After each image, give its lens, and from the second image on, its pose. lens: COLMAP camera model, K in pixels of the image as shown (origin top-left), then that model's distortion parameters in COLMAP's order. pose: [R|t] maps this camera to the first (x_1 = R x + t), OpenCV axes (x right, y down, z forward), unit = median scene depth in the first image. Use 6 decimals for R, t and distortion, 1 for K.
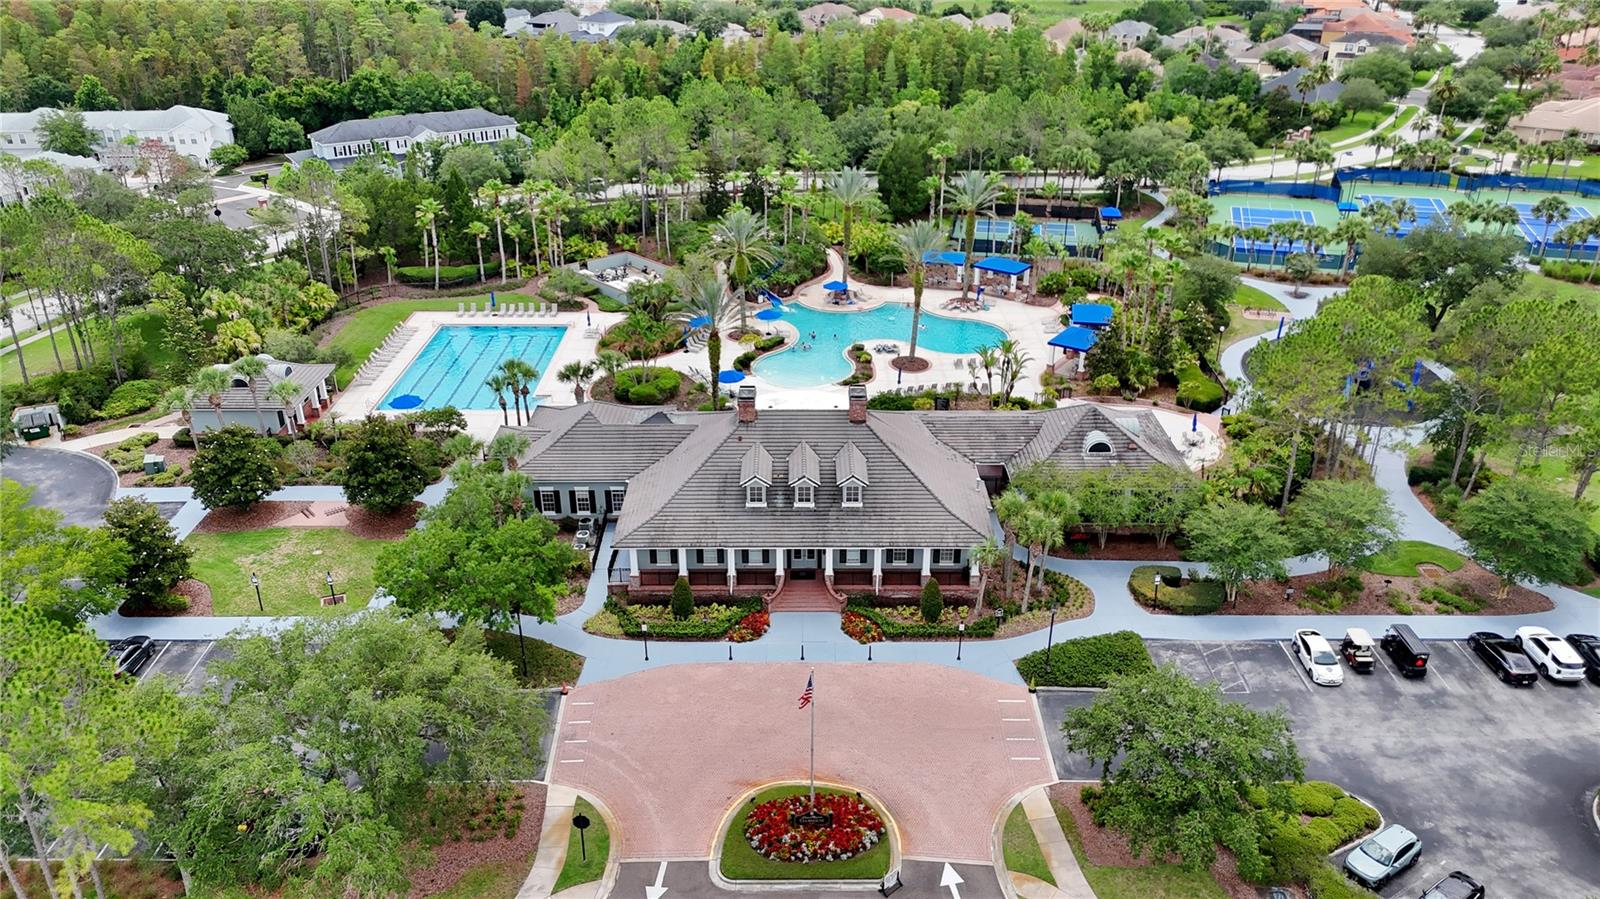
lens RADIAL K [[1195.5, 0, 805.7], [0, 1195.5, 446.2], [0, 0, 1]] dist [0.066008, -0.062282]
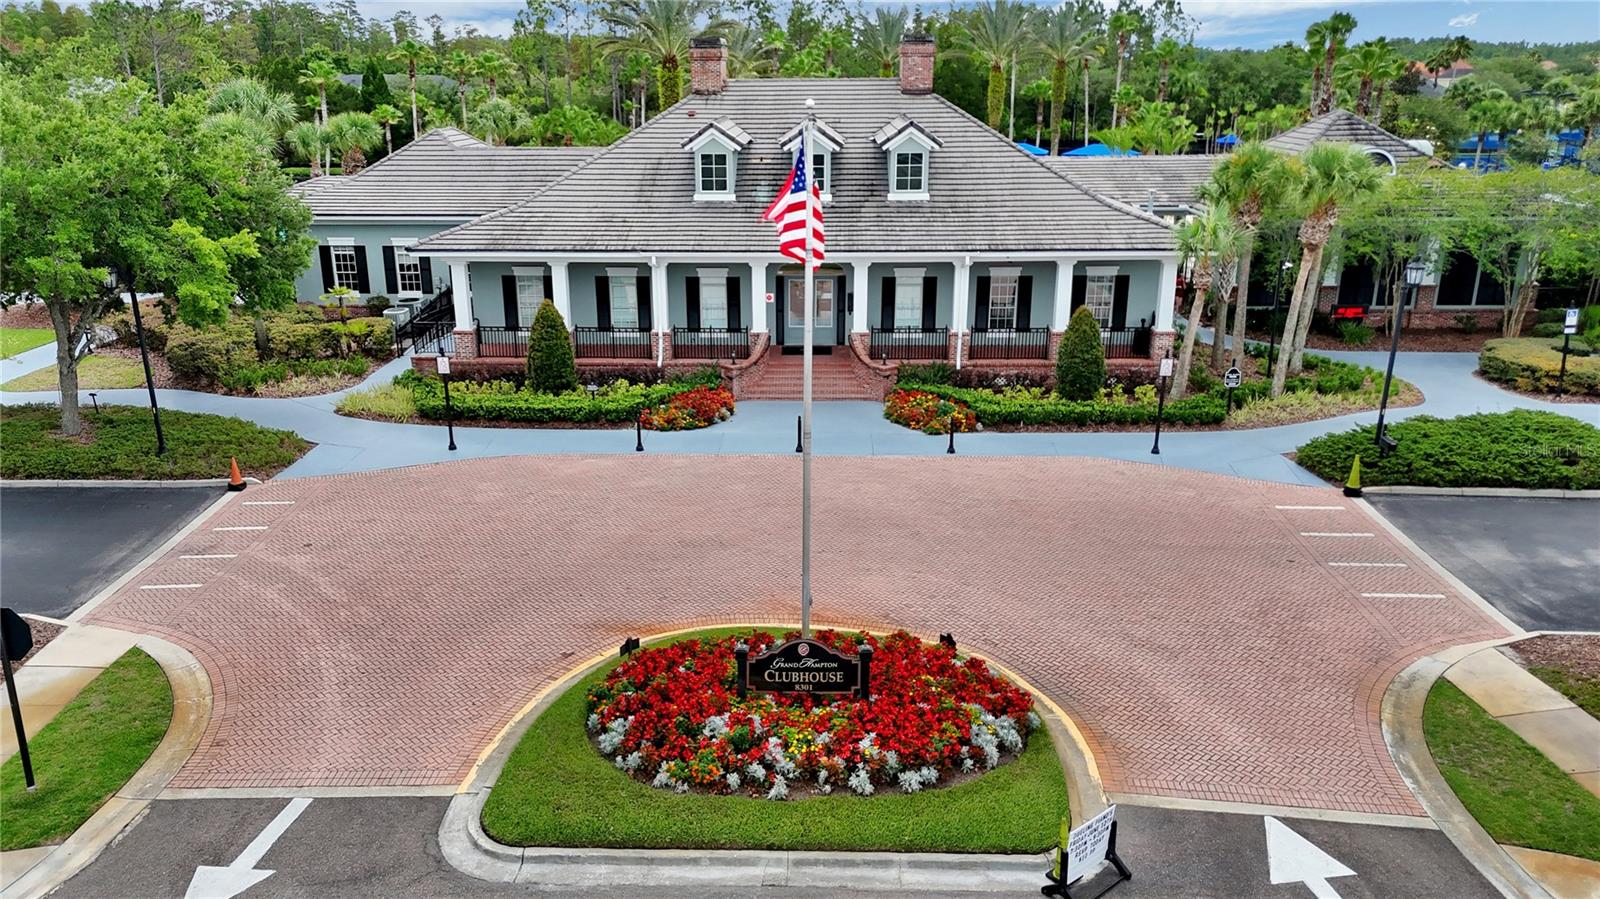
lens RADIAL K [[1195.5, 0, 804.1], [0, 1195.5, 455.7], [0, 0, 1]] dist [0.066008, -0.062282]
pose [[0.999628, 0.015004, -0.022784, 0.010782], [-0.018098, 0.989652, -0.142341, 0.283344], [0.020413, 0.142700, 0.989555, 0.653270]]
